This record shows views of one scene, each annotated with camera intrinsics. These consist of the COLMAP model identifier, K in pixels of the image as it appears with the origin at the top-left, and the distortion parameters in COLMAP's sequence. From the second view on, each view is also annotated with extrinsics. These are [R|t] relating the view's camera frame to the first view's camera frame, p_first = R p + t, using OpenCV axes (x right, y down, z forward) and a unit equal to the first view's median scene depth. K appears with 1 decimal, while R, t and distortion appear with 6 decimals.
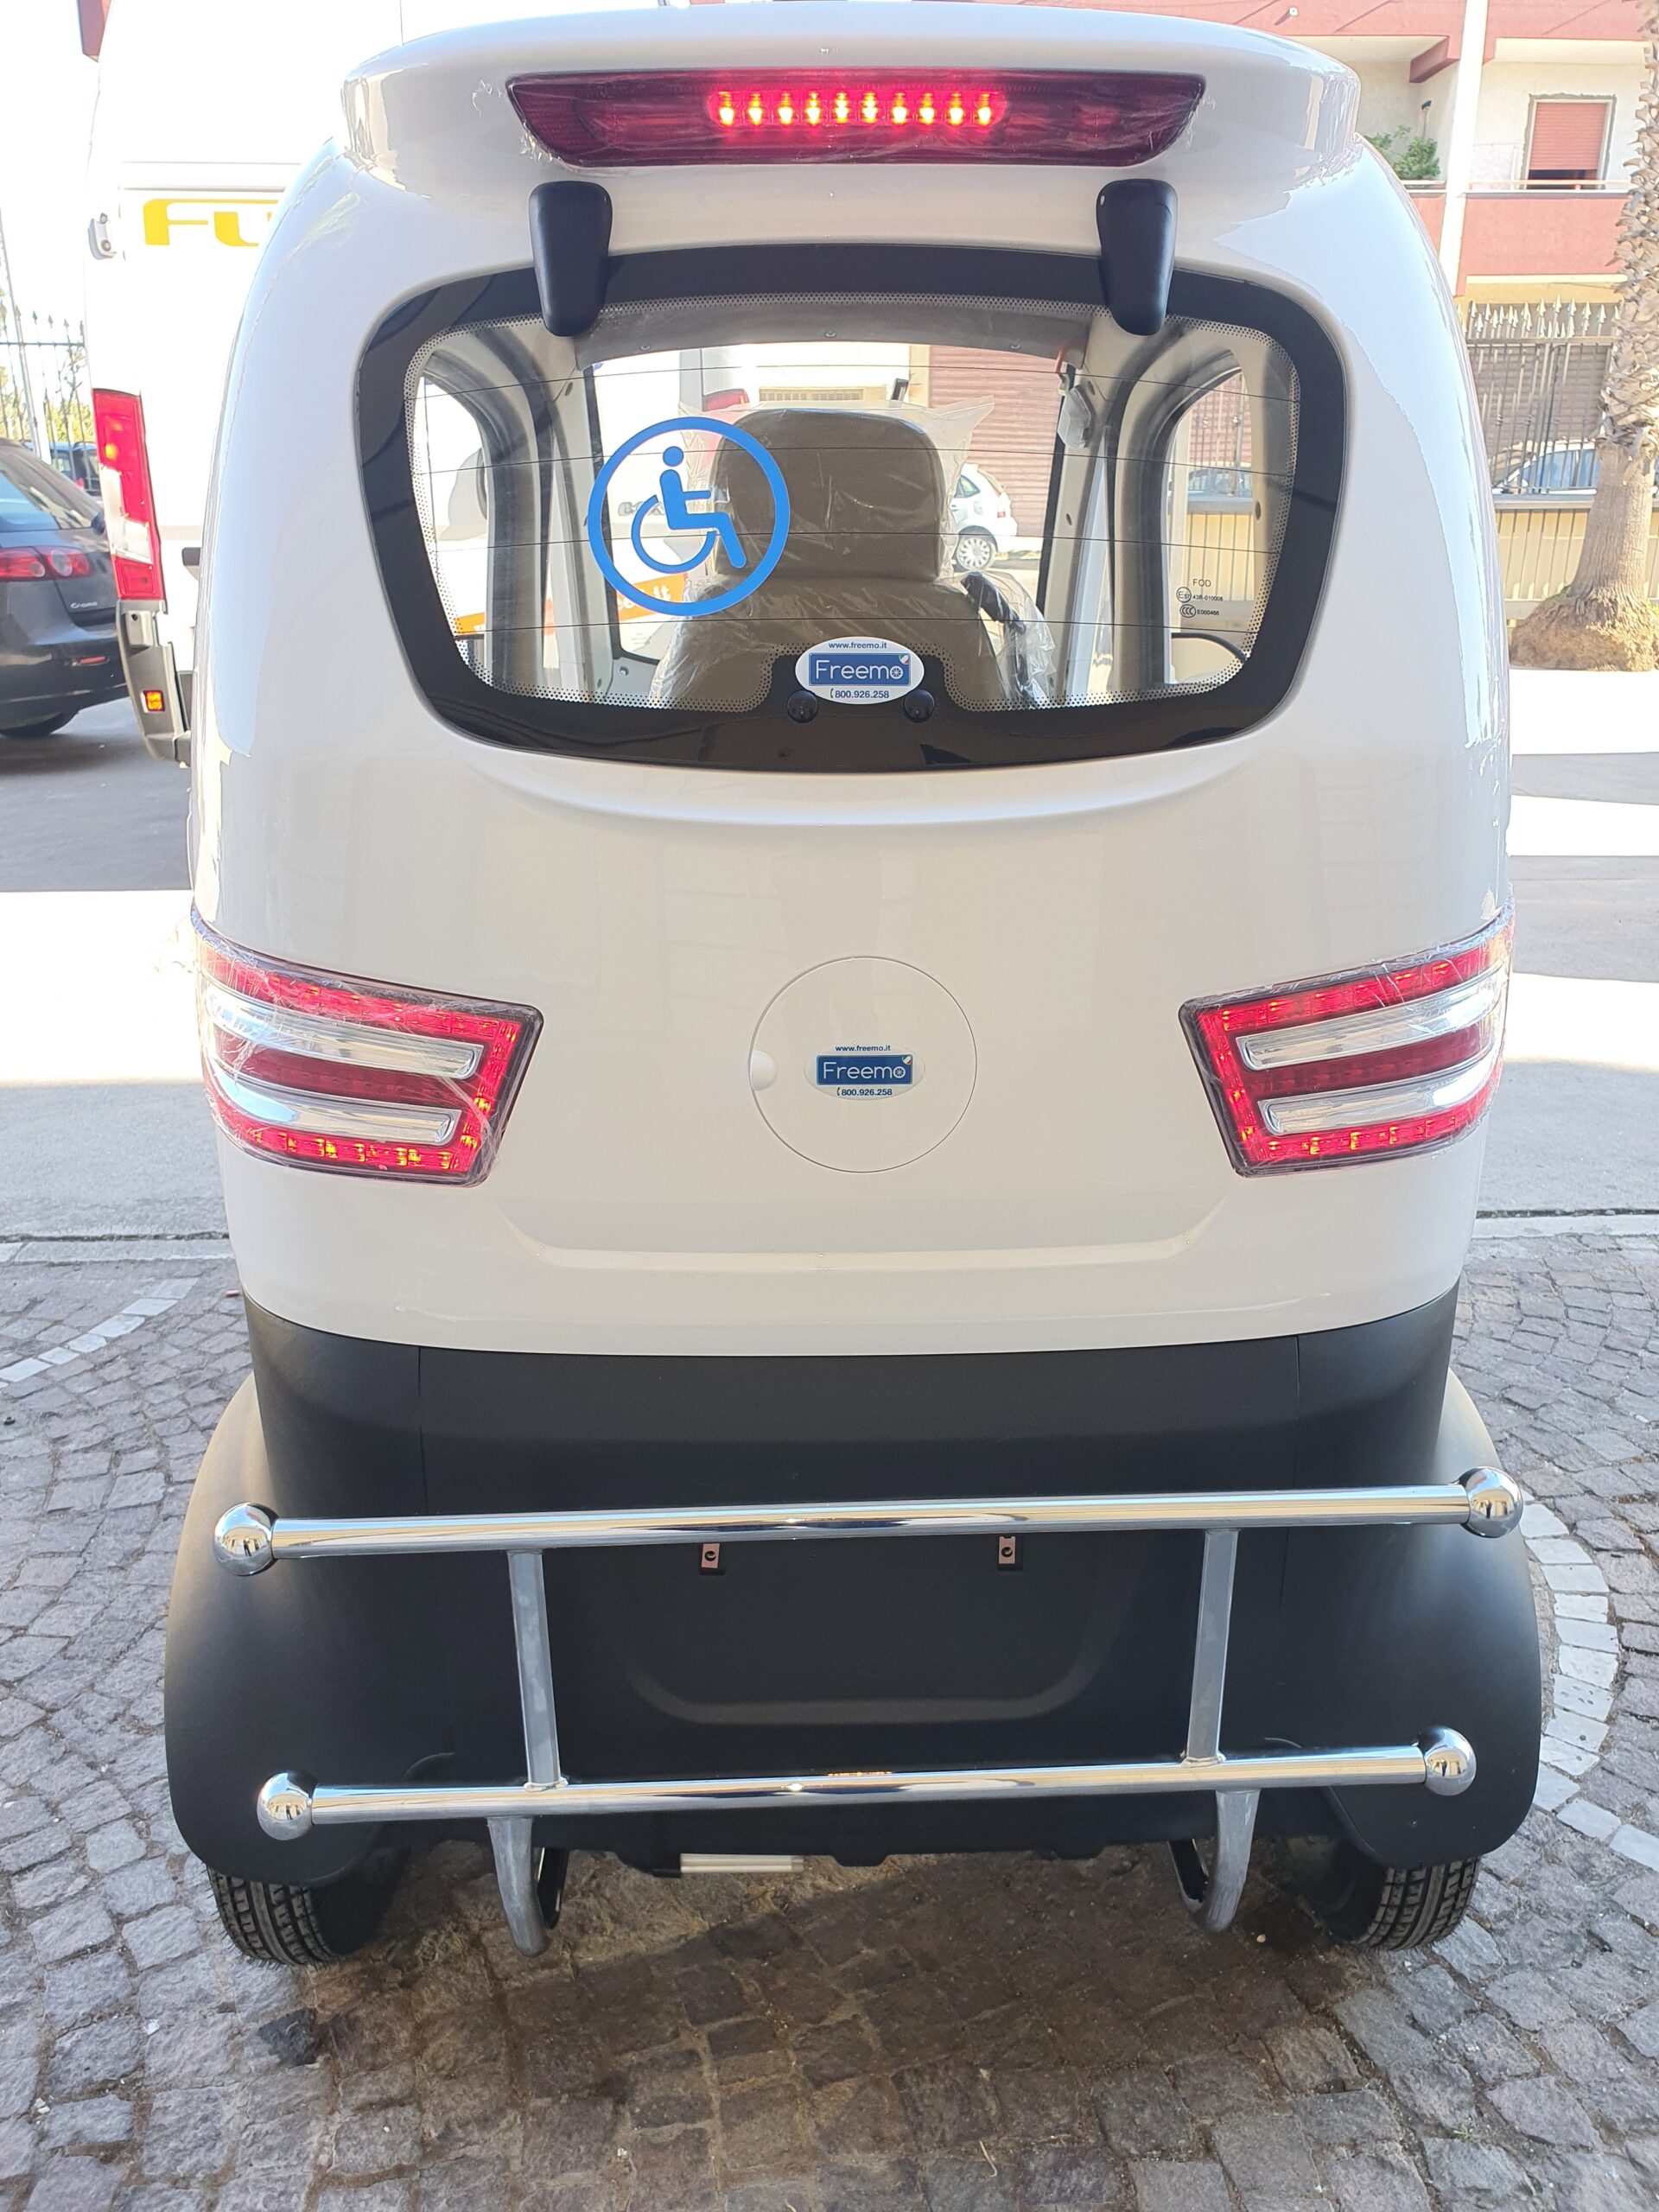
lens RADIAL K [[1696.0, 0, 849.4], [0, 1696.0, 1089.5], [0, 0, 1]] dist [-0.009203, 0.036529]
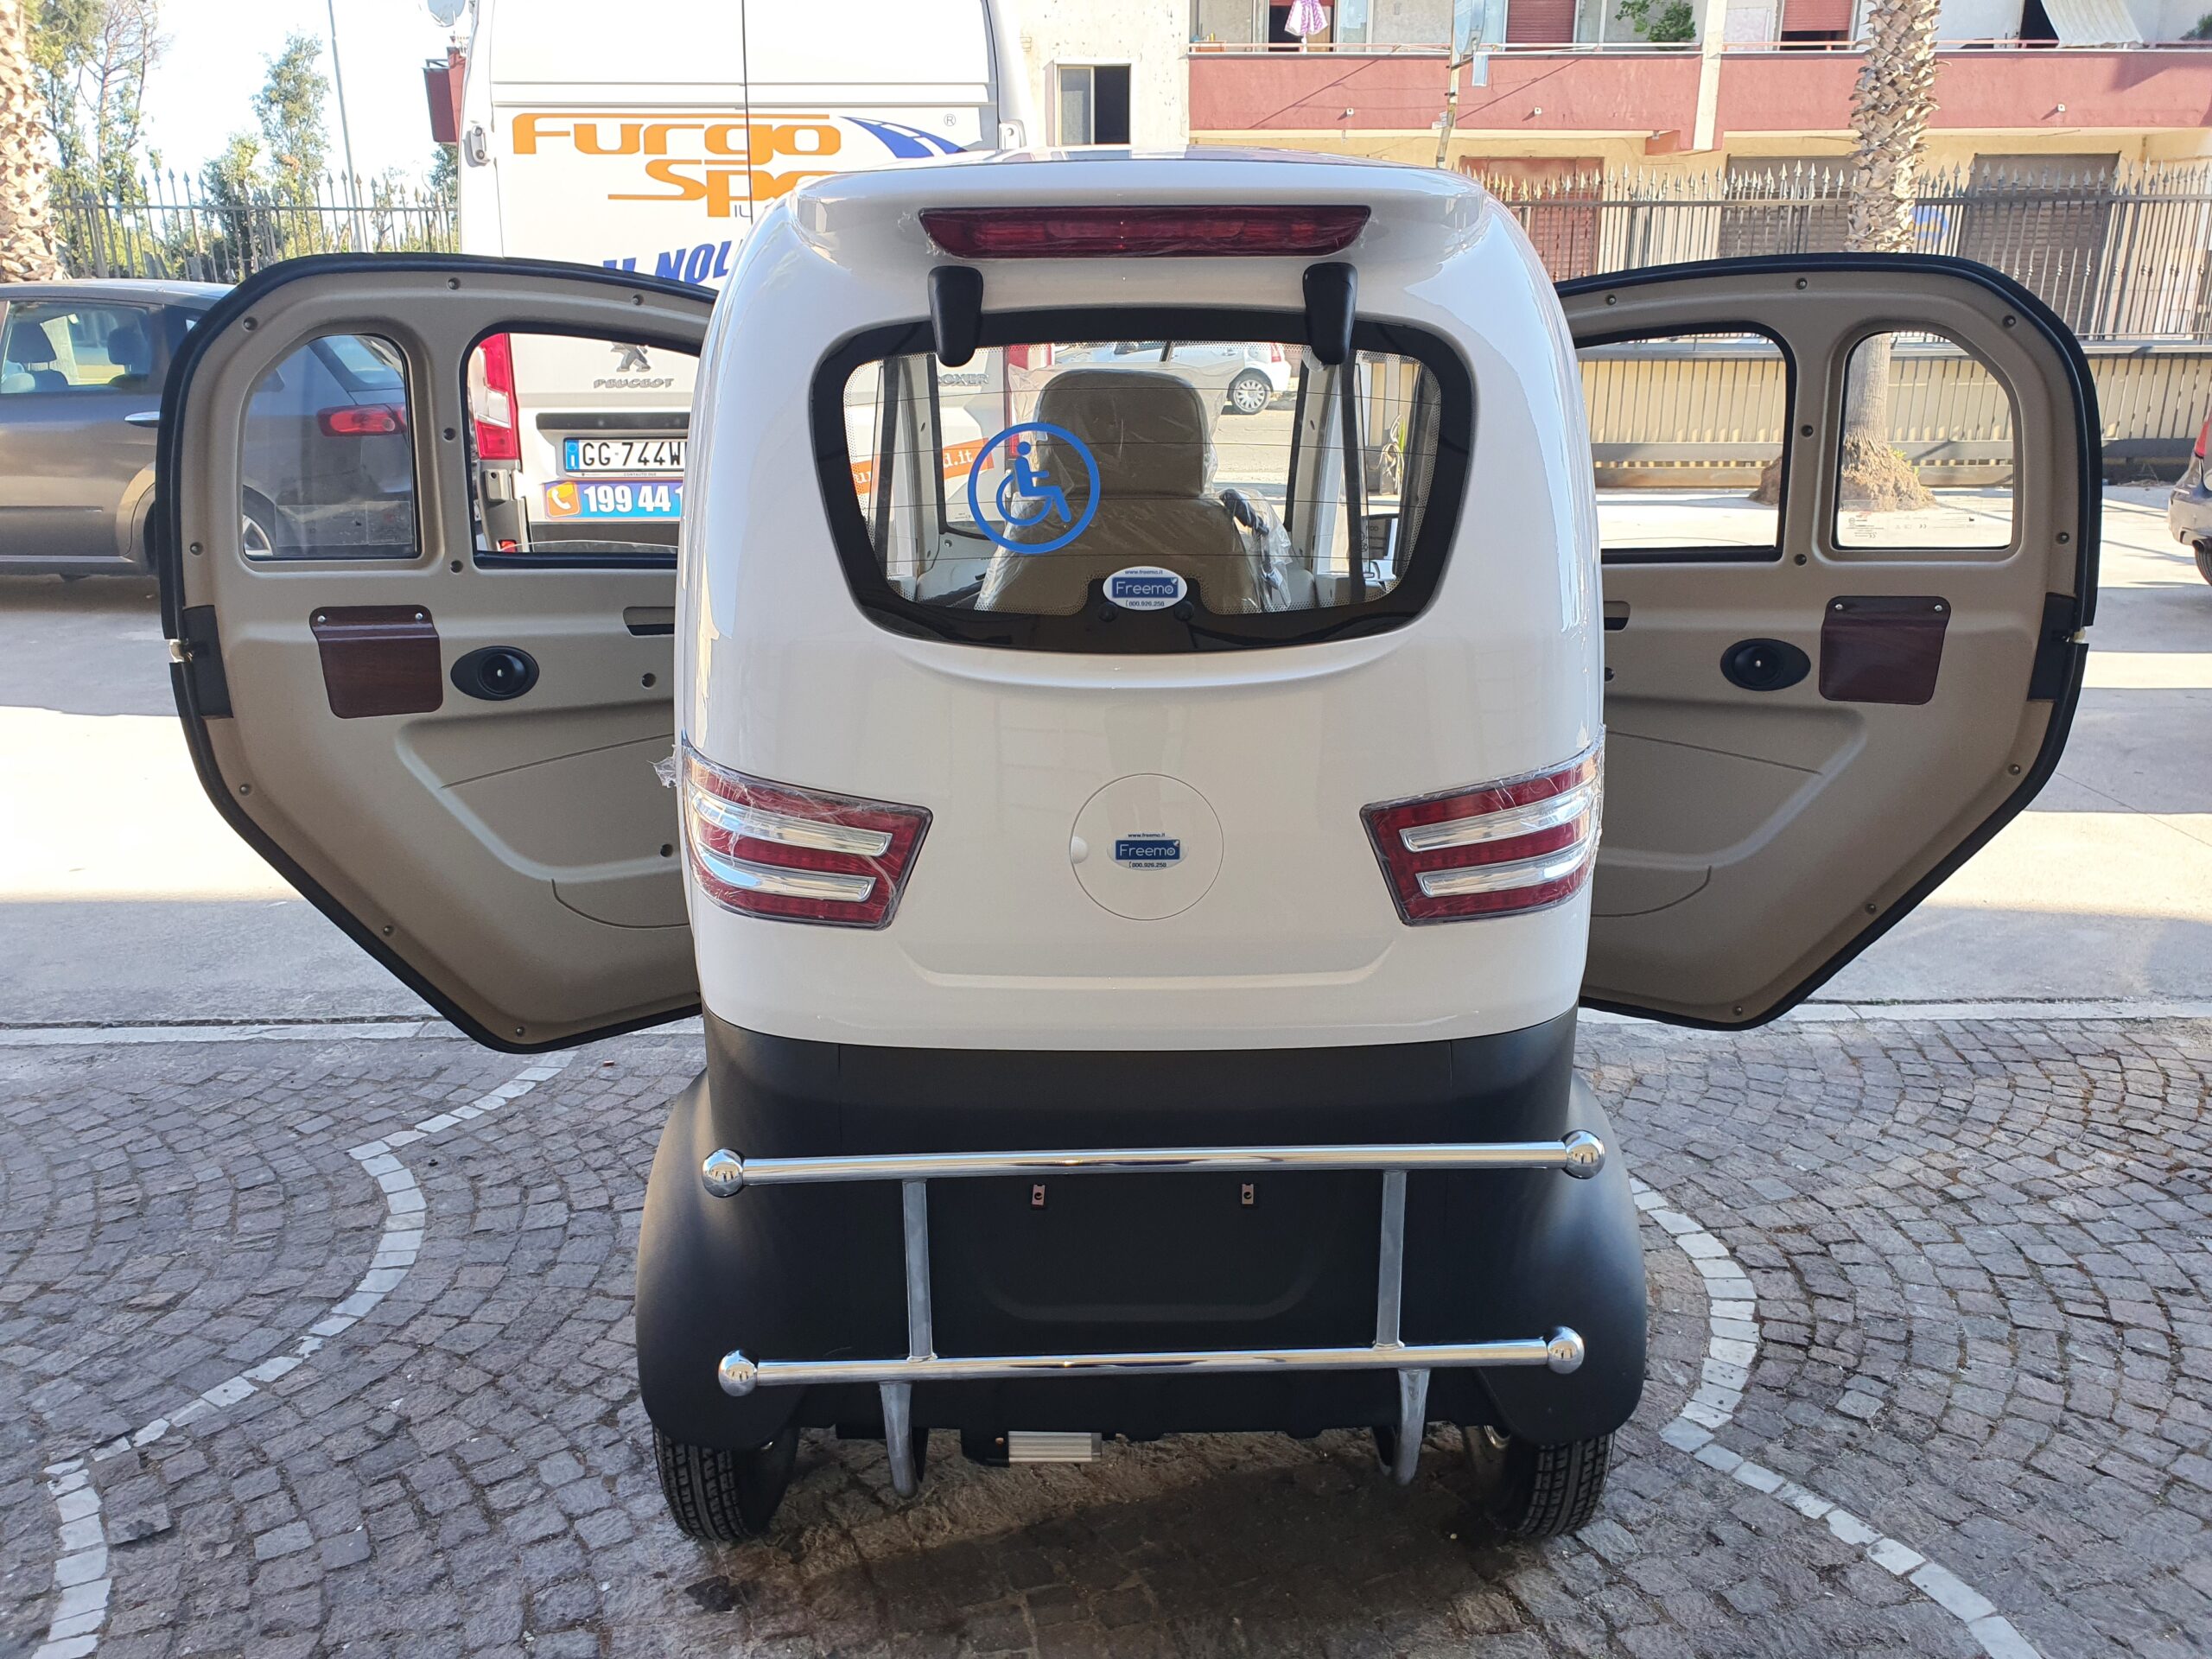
lens RADIAL K [[1696.0, 0, 1137.1], [0, 1696.0, 841.5], [0, 0, 1]] dist [-0.009203, 0.036529]
pose [[0.999989, 0.001782, 0.004286, -0.004699], [-0.001597, 0.999089, -0.042650, 0.029810], [-0.004358, 0.042643, 0.999081, -0.331284]]
